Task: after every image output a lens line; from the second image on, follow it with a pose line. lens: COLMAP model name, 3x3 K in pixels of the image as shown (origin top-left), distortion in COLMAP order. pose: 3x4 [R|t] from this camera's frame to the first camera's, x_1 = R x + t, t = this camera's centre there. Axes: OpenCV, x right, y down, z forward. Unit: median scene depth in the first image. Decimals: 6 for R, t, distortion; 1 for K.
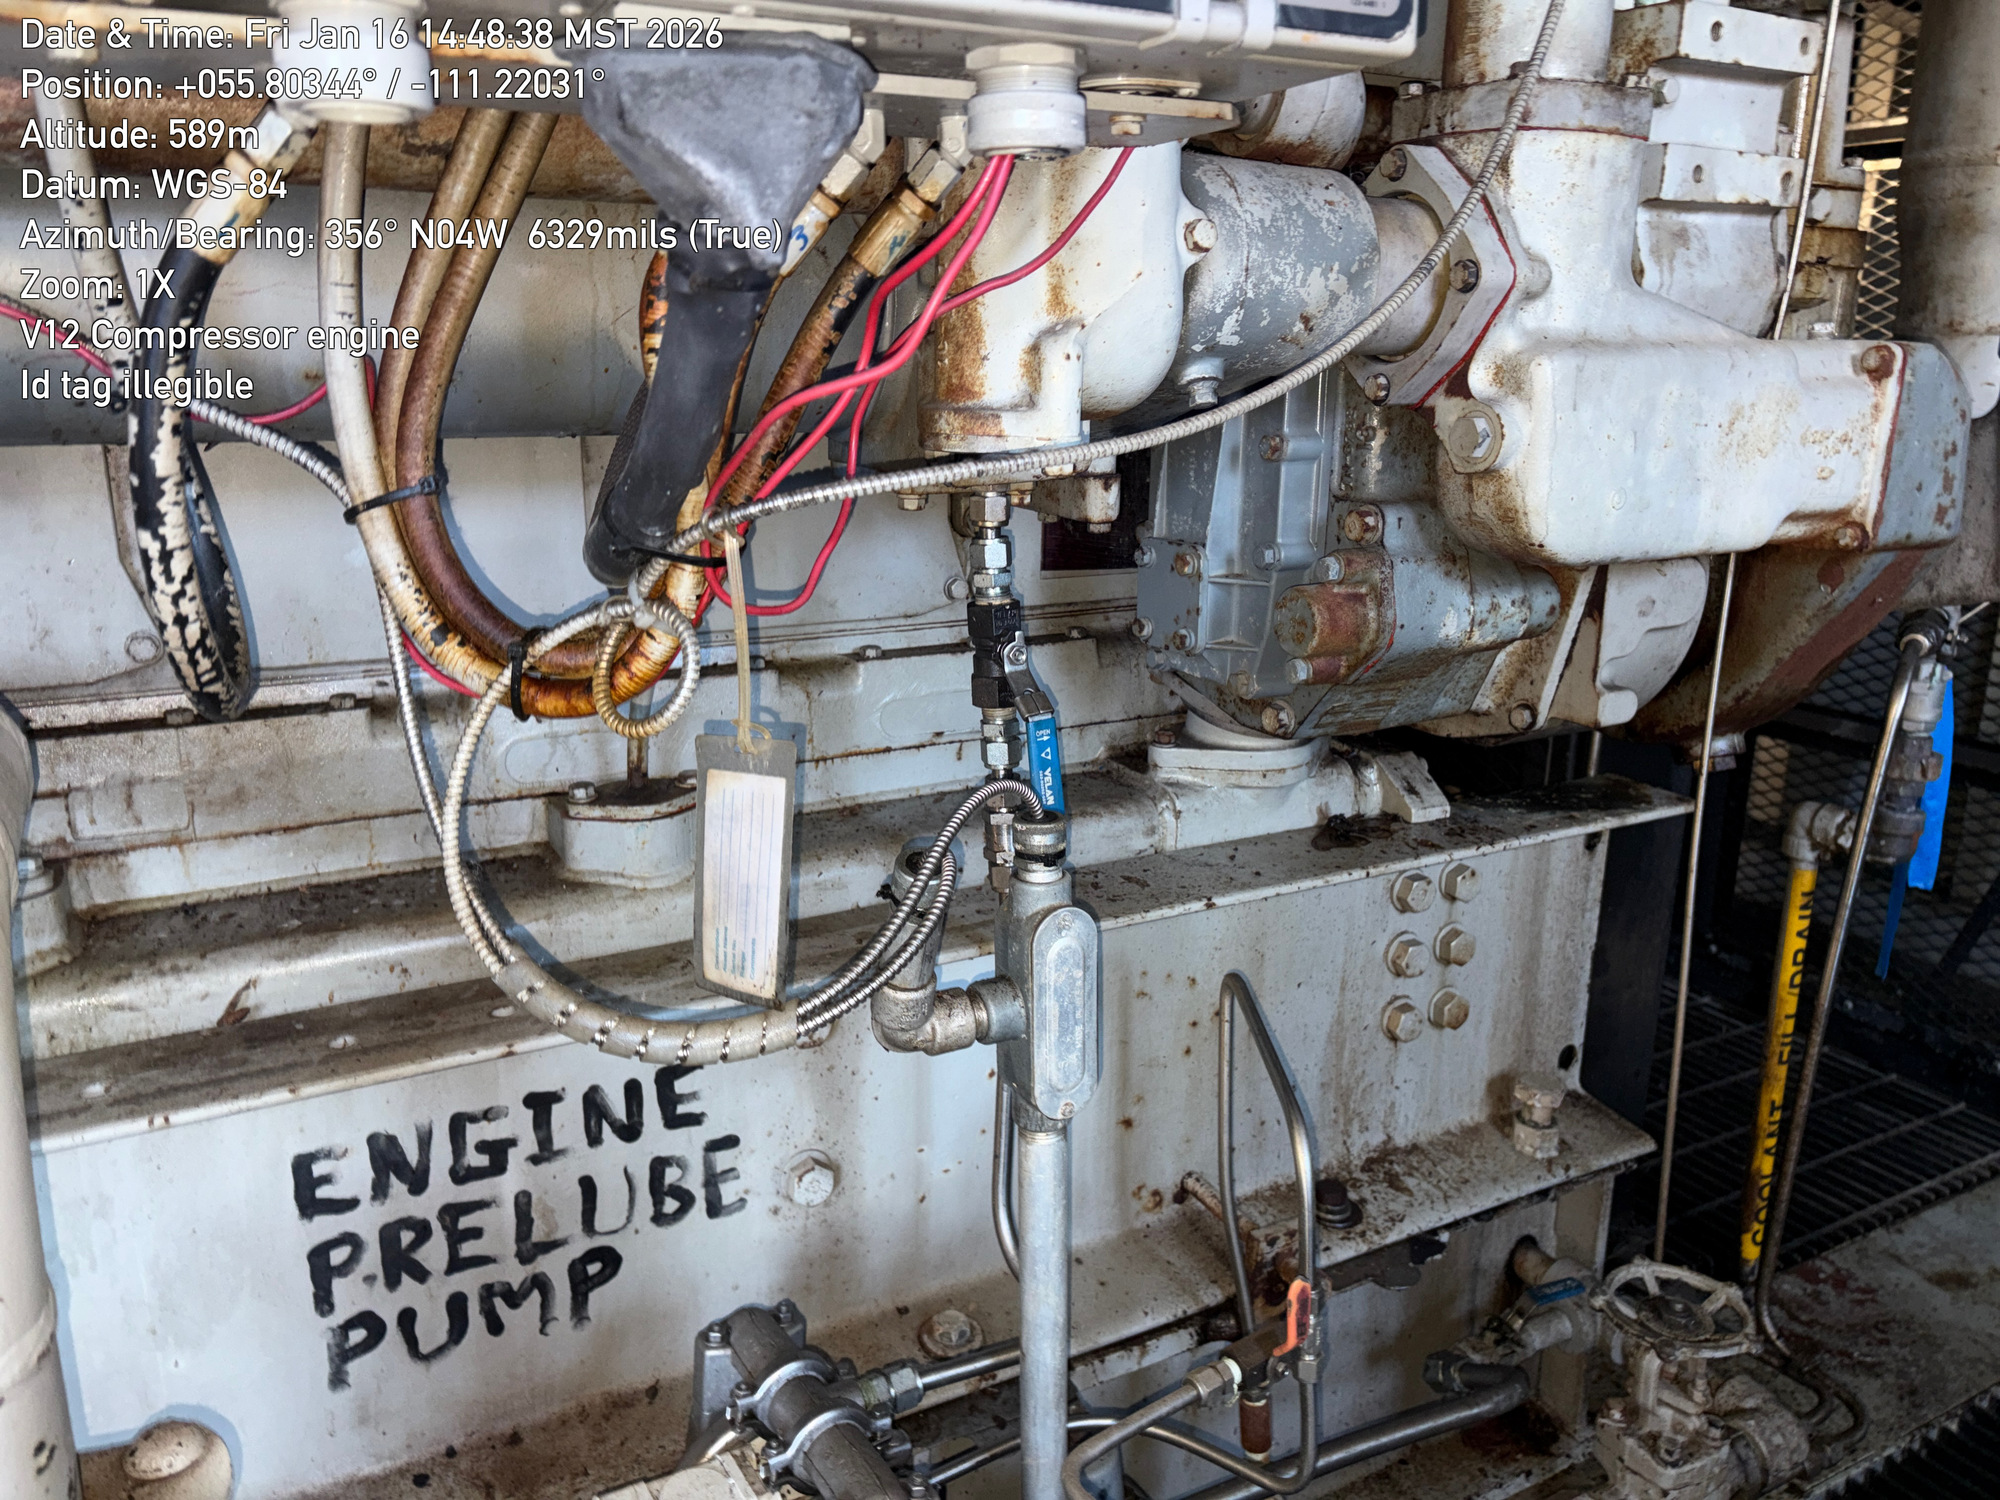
lens RADIAL K [[1529.1, 0, 1003.0], [0, 1529.1, 742.9], [0, 0, 1]] dist [0.050284, -0.057687]
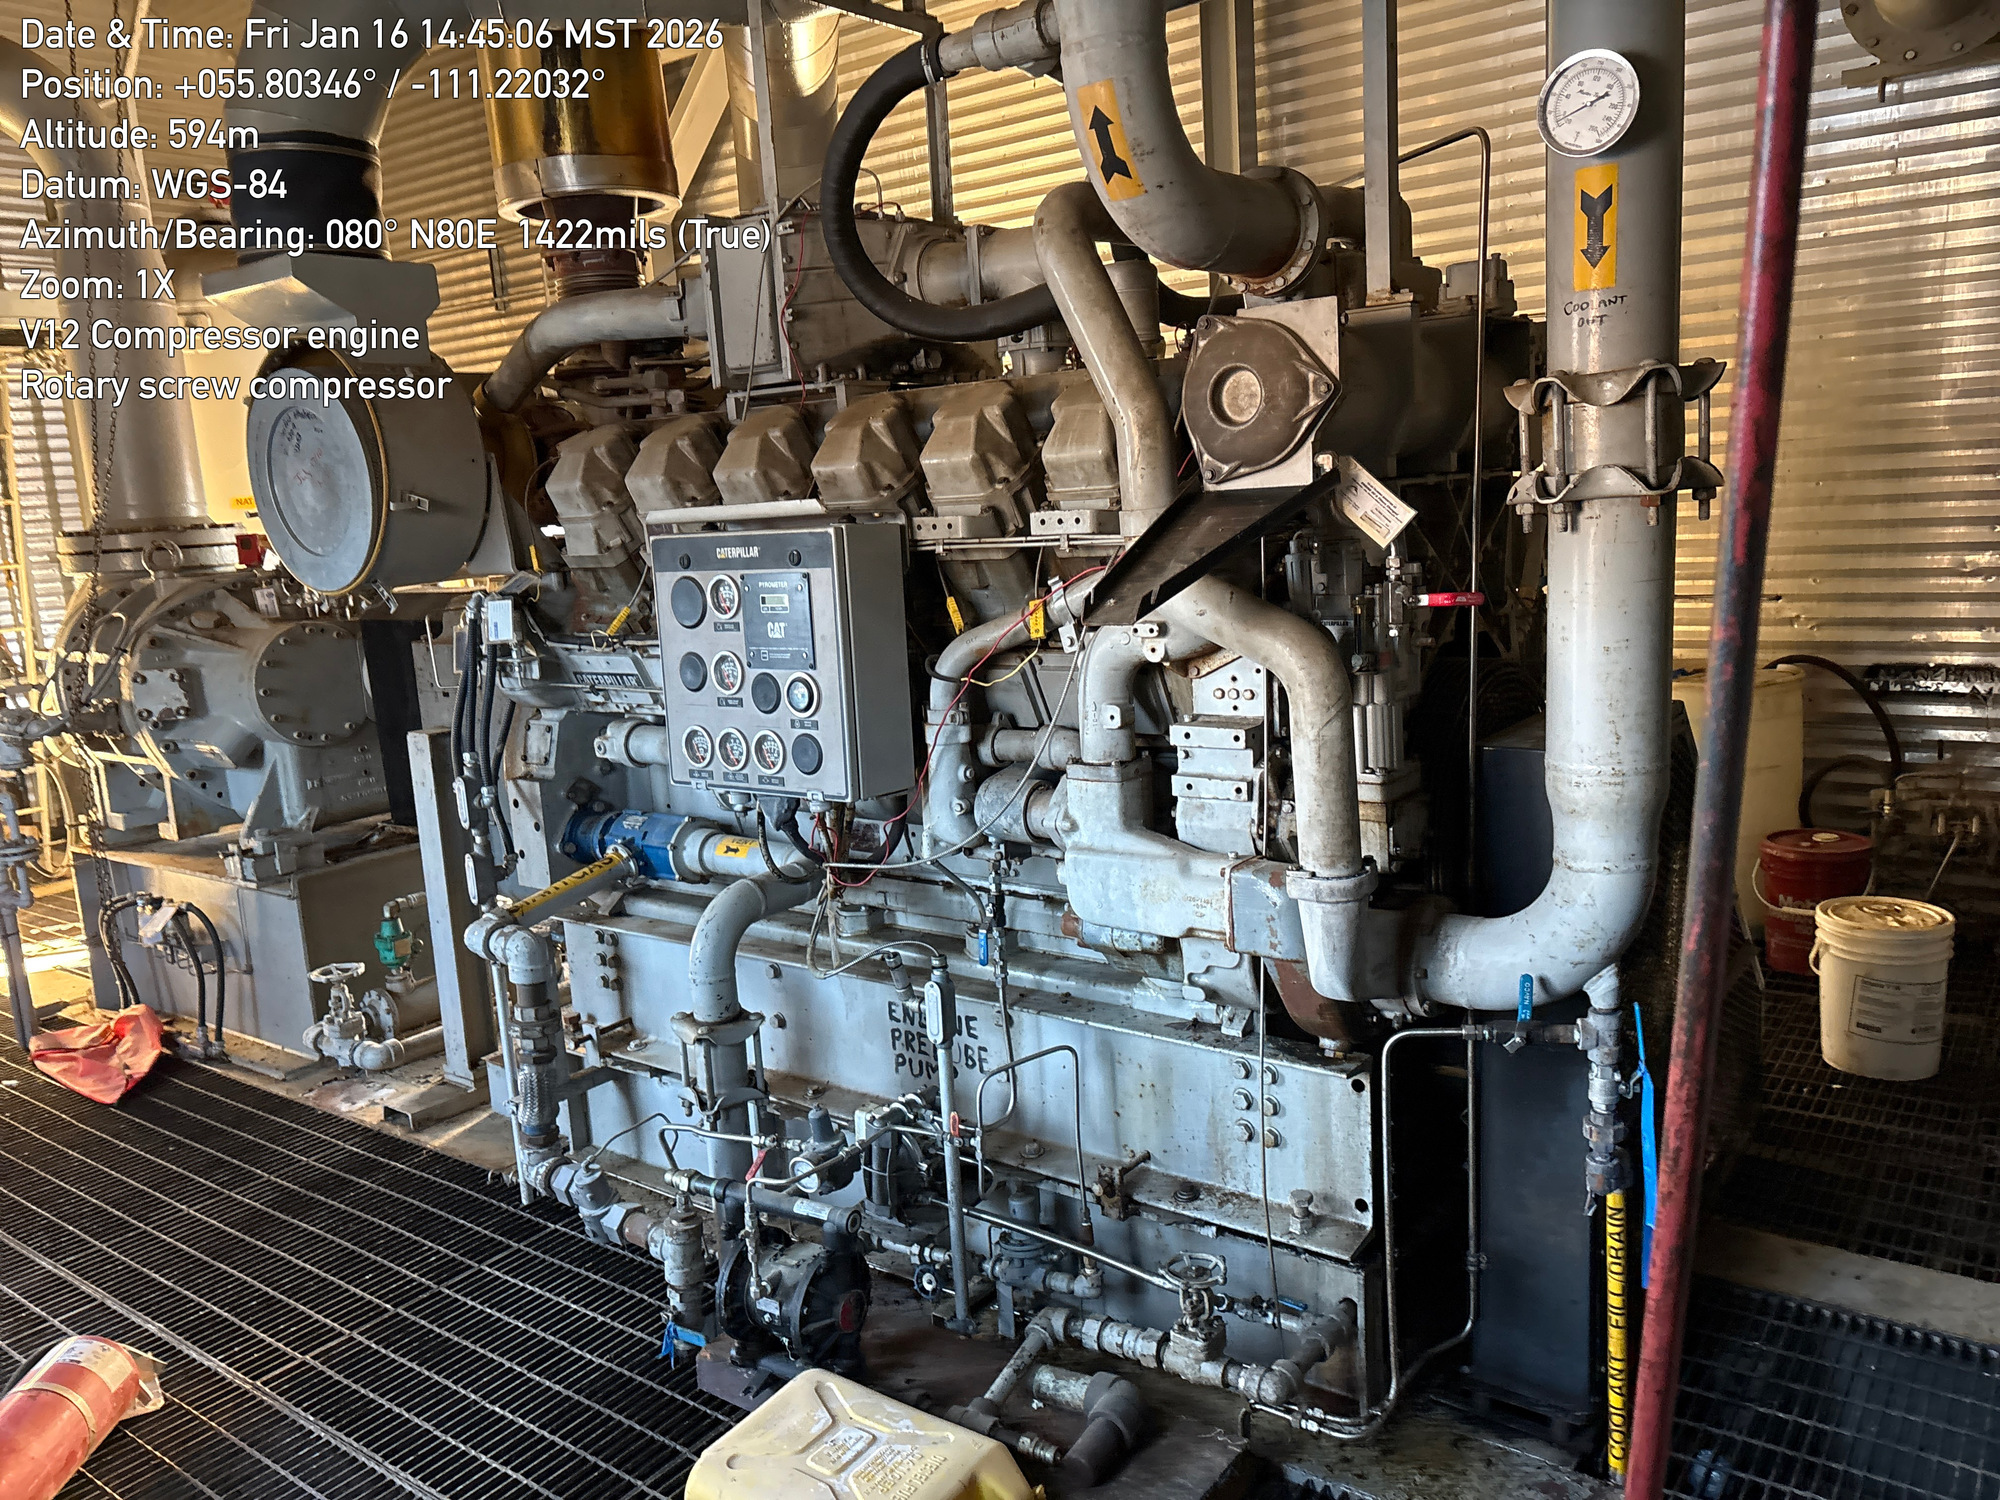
lens RADIAL K [[1529.1, 0, 1001.2], [0, 1529.1, 743.5], [0, 0, 1]] dist [0.050284, -0.057687]
pose [[0.403159, 0.116195, -0.907723, 2.759193], [-0.175317, 0.983341, 0.048009, -0.535958], [0.898180, 0.139784, 0.416813, -0.360787]]
